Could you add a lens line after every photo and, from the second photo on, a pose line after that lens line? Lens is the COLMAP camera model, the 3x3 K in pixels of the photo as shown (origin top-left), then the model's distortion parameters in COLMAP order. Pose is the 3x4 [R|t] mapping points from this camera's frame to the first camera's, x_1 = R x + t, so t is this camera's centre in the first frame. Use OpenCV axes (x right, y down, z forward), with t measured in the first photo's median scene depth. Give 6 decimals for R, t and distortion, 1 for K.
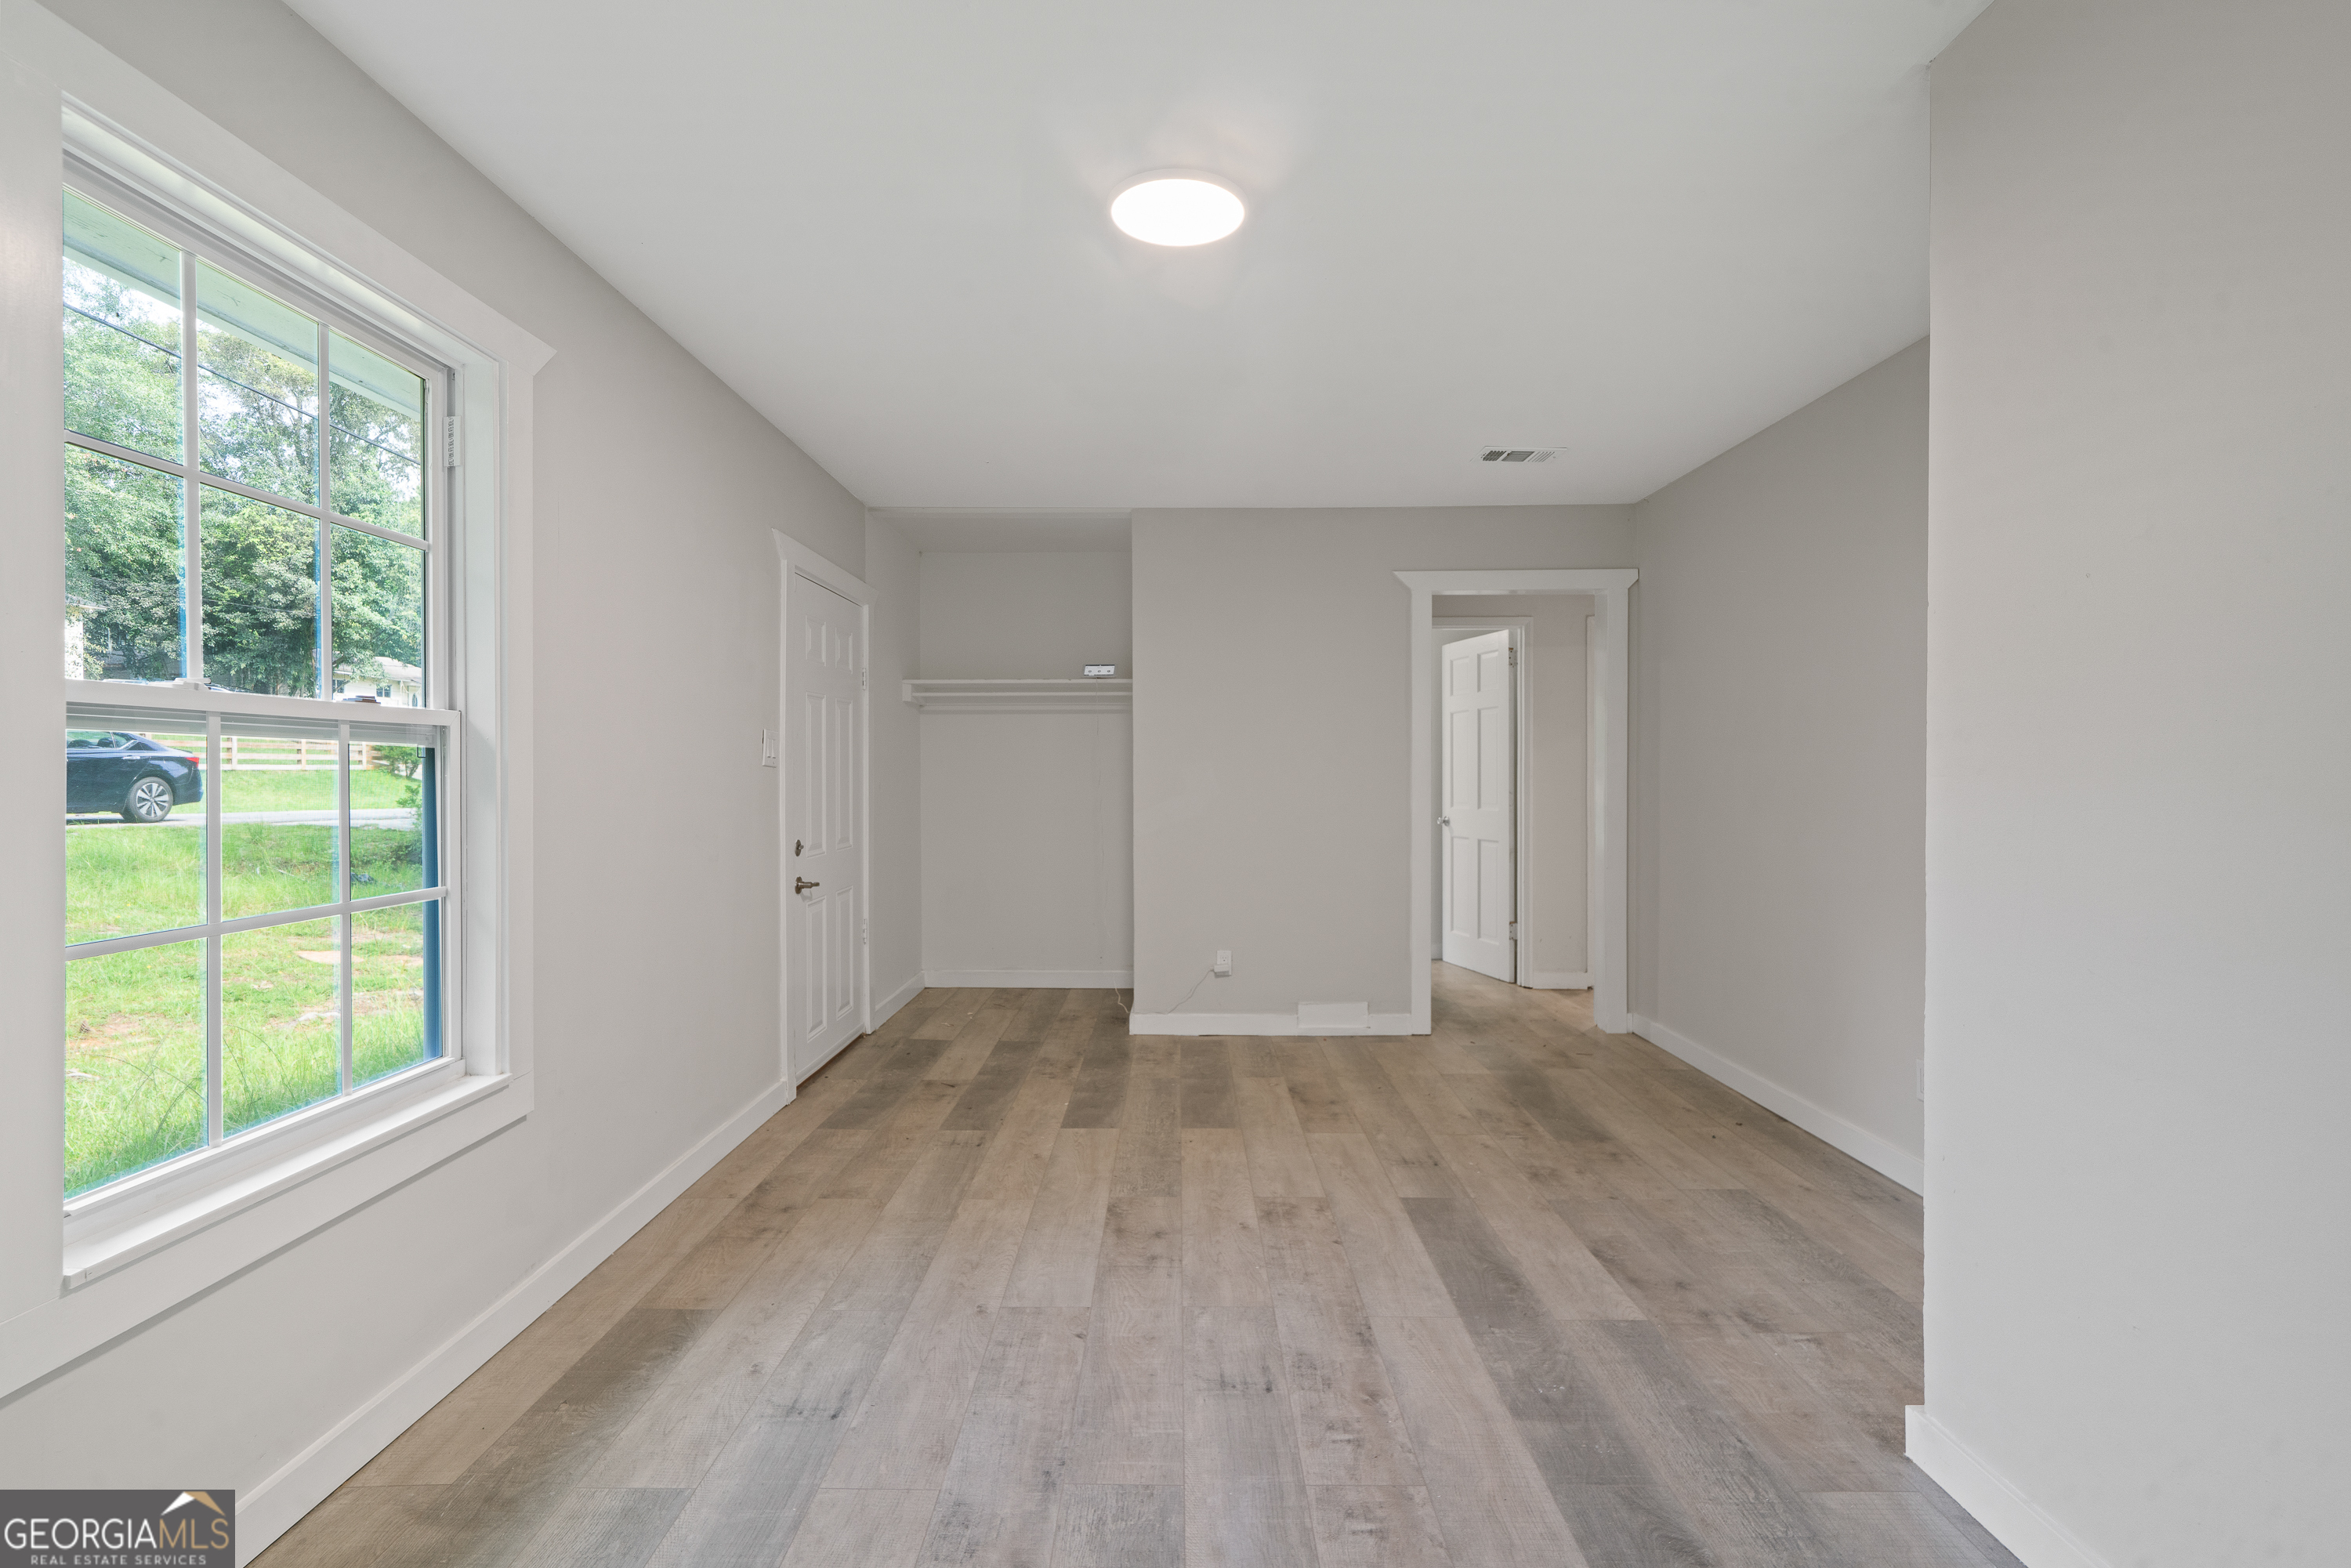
lens RADIAL K [[1072.6, 0, 1164.8], [0, 1072.6, 774.5], [0, 0, 1]] dist [-0.001000, 0.002376]
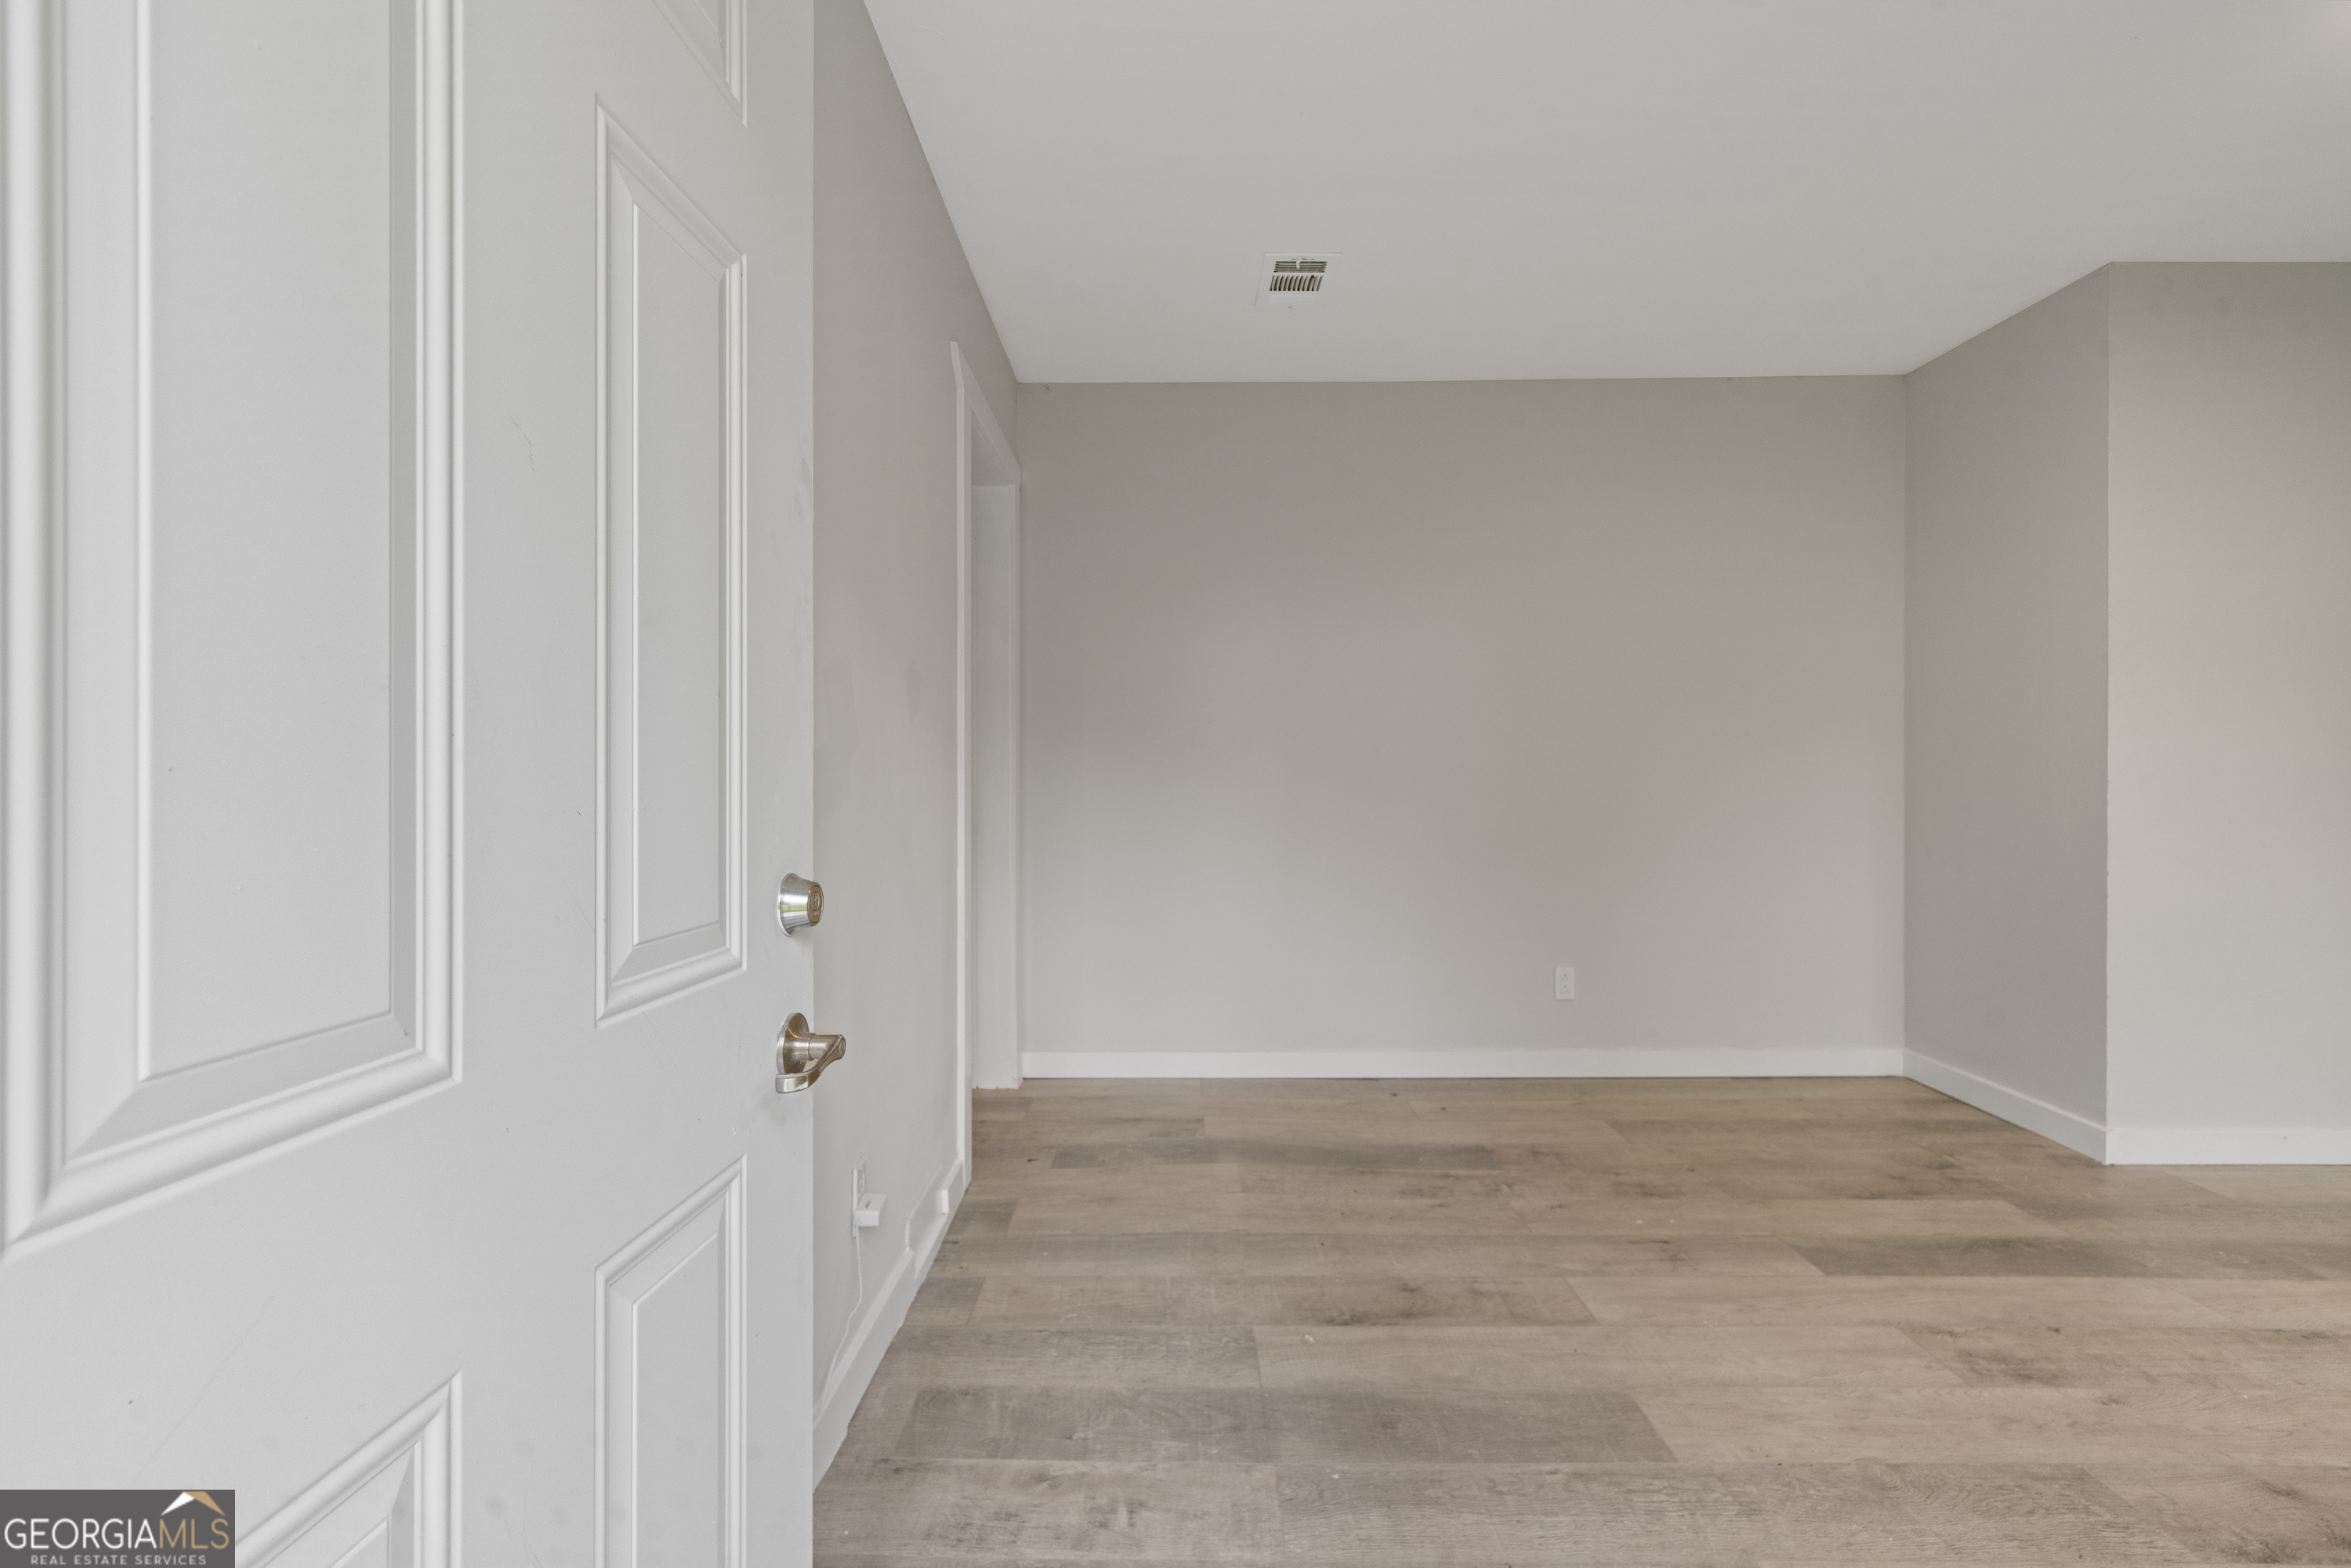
lens RADIAL K [[1072.6, 0, 1161.6], [0, 1072.6, 779.3], [0, 0, 1]] dist [-0.001000, 0.002376]
pose [[0.001233, 0.000022, 0.999999, -0.564383], [0.005027, 0.999987, -0.000029, 0.052106], [-0.999987, 0.005027, 0.001233, 1.568735]]
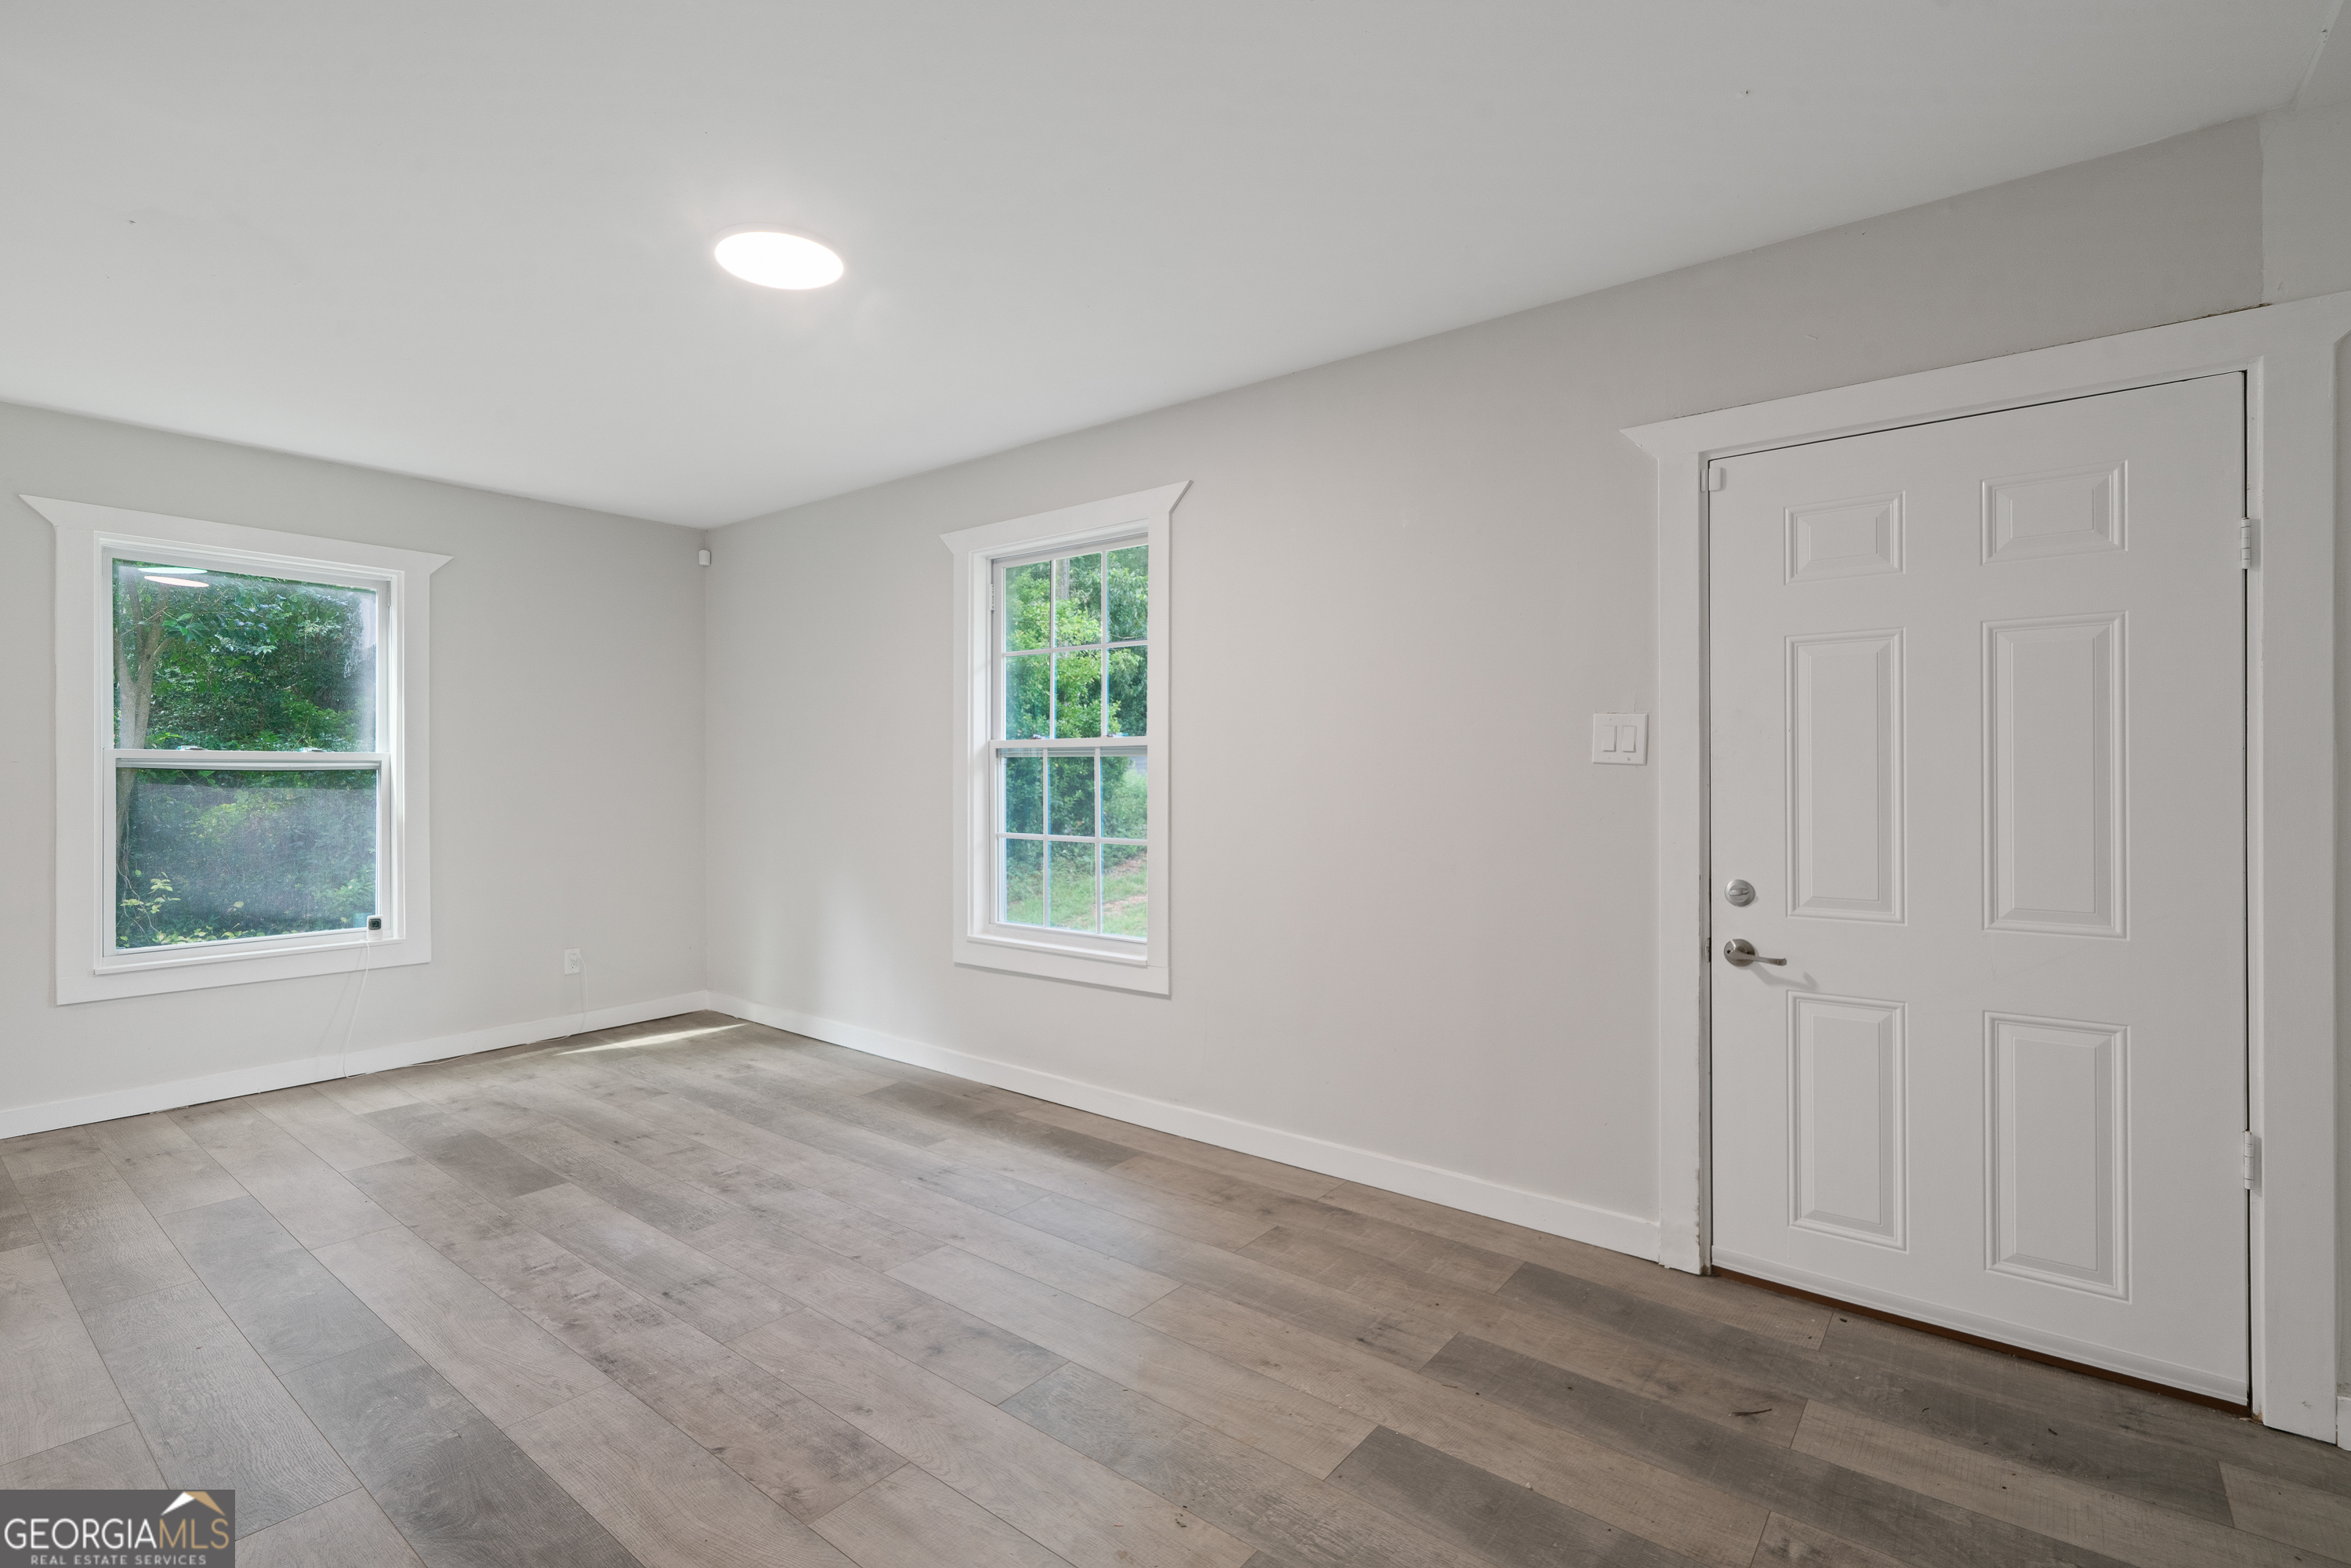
lens RADIAL K [[1072.6, 0, 1165.3], [0, 1072.6, 777.5], [0, 0, 1]] dist [-0.001000, 0.002376]
pose [[-0.609662, 0.004767, -0.792647, 0.520123], [-0.002054, 0.999969, 0.007594, -0.006947], [0.792659, 0.006258, -0.609634, 1.607421]]
